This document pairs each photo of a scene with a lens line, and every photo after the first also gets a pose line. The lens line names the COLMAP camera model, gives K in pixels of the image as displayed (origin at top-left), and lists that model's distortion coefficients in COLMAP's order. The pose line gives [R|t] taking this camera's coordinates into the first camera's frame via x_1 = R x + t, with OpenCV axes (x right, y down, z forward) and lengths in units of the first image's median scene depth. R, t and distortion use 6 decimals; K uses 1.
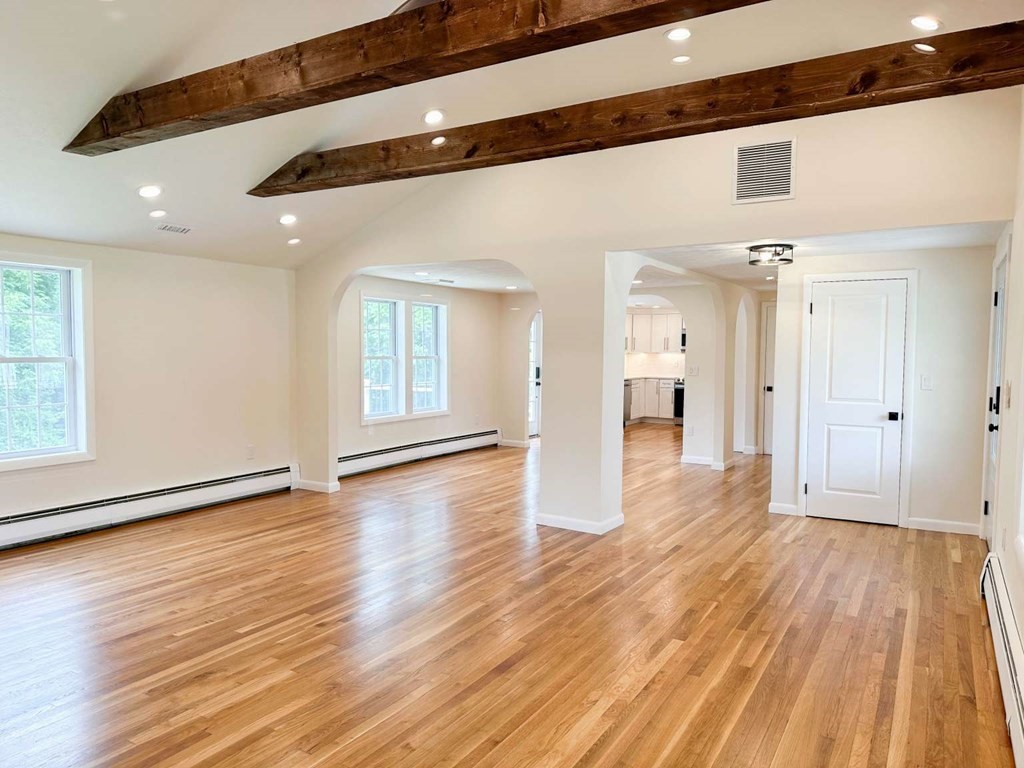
lens RADIAL K [[718.4, 0, 522.5], [0, 718.4, 381.9], [0, 0, 1]] dist [0.095679, -0.153563]
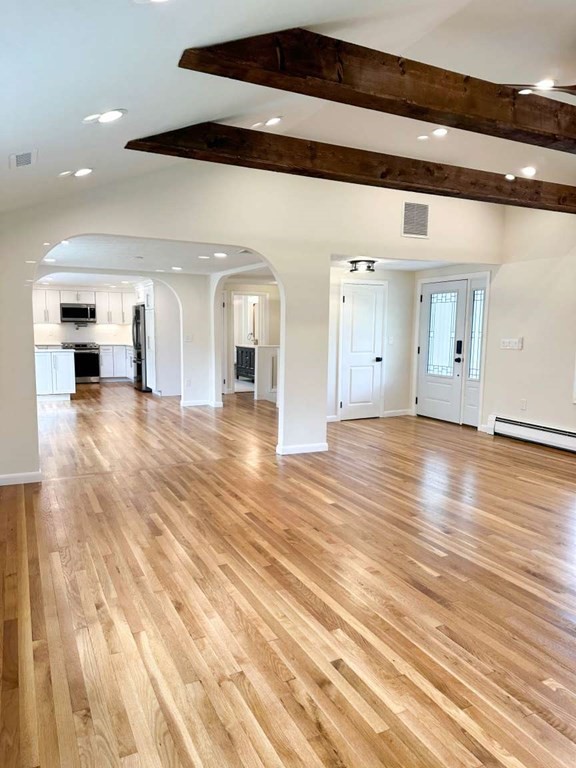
lens RADIAL K [[536.5, 0, 288.0], [0, 536.5, 384.0], [0, 0, 1]] dist [0.114684, -0.156369]
pose [[0.547849, -0.093924, 0.831288, -0.991381], [0.032960, 0.995329, 0.090737, -0.029342], [-0.835928, -0.022311, 0.548385, 0.563135]]
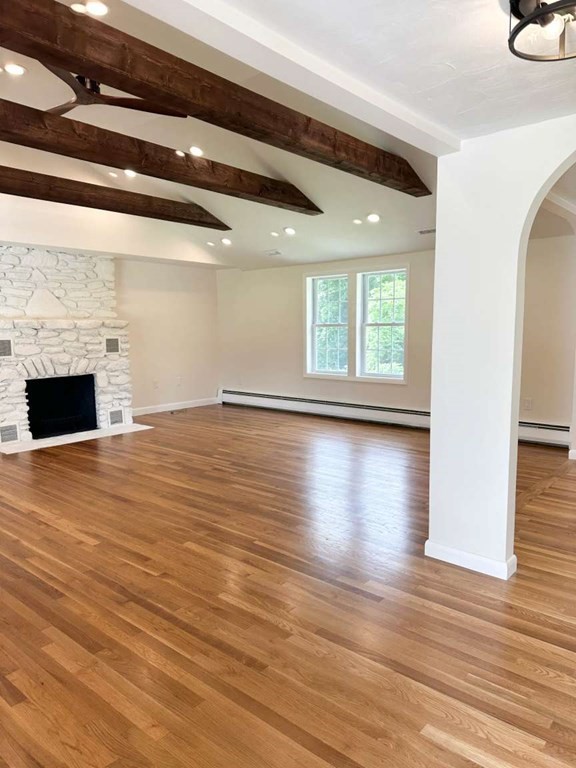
lens RADIAL K [[536.5, 0, 288.0], [0, 536.5, 384.0], [0, 0, 1]] dist [0.114684, -0.156369]
pose [[-0.183770, 0.098699, -0.978002, 0.803646], [-0.040706, 0.993329, 0.107895, -0.022458], [0.982126, 0.059639, -0.178526, 1.138627]]
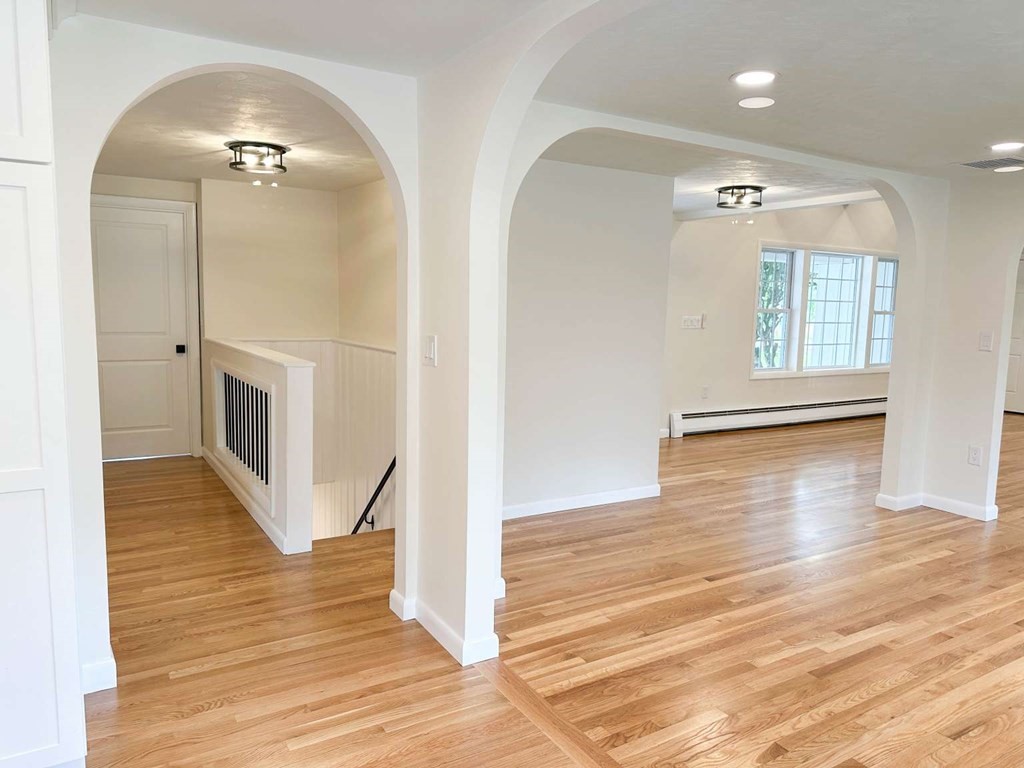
lens RADIAL K [[720.0, 0, 511.5], [0, 720.0, 393.1], [0, 0, 1]] dist [0.062684, -0.064816]
pose [[-0.880116, -0.094632, 0.465231, 0.171463], [-0.011804, 0.983992, 0.177822, -0.108554], [-0.474611, 0.151012, -0.867144, 2.478988]]
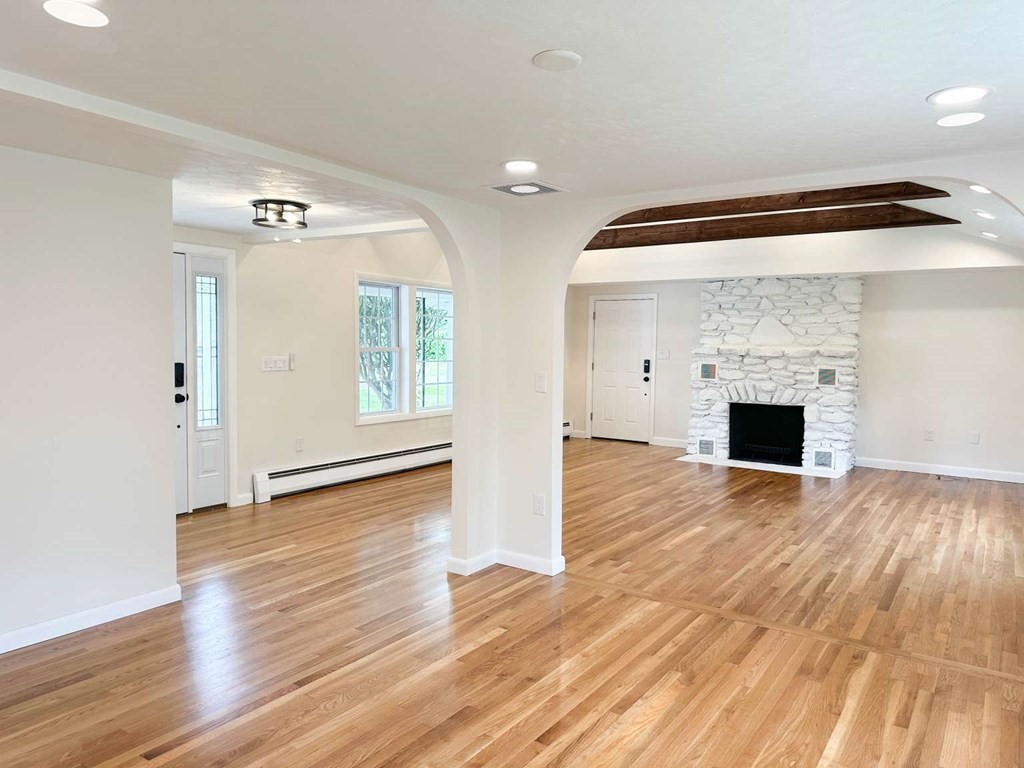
lens RADIAL K [[715.3, 0, 519.9], [0, 715.3, 385.8], [0, 0, 1]] dist [0.114684, -0.156369]
pose [[-0.997776, -0.031256, 0.058874, 0.040087], [-0.024556, 0.993487, 0.111272, -0.104501], [-0.061969, 0.109579, -0.992044, 2.201639]]
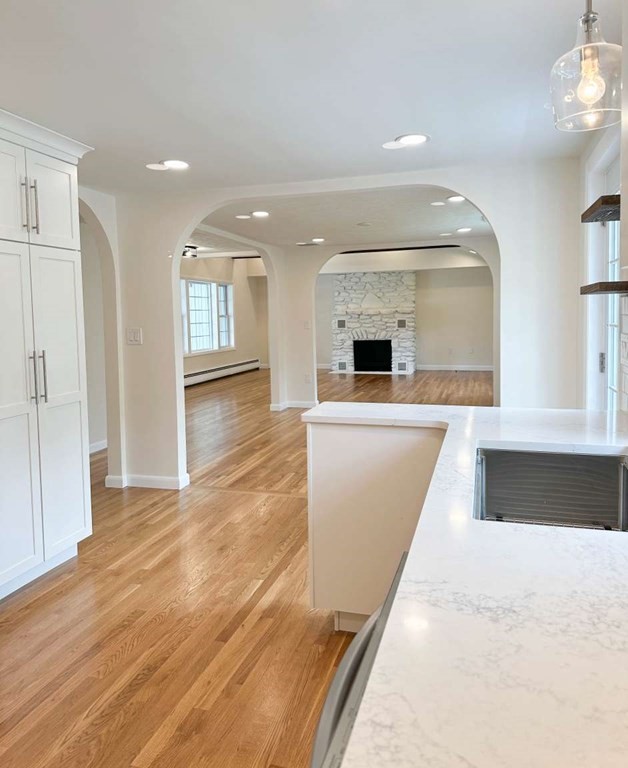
lens RADIAL K [[585.3, 0, 305.2], [0, 585.3, 350.4], [0, 0, 1]] dist [0.135121, -0.196836]
pose [[-0.972898, 0.021910, -0.230193, 0.485058], [-0.002516, 0.994439, 0.105284, -0.112998], [0.231219, 0.103010, -0.967433, 2.988850]]
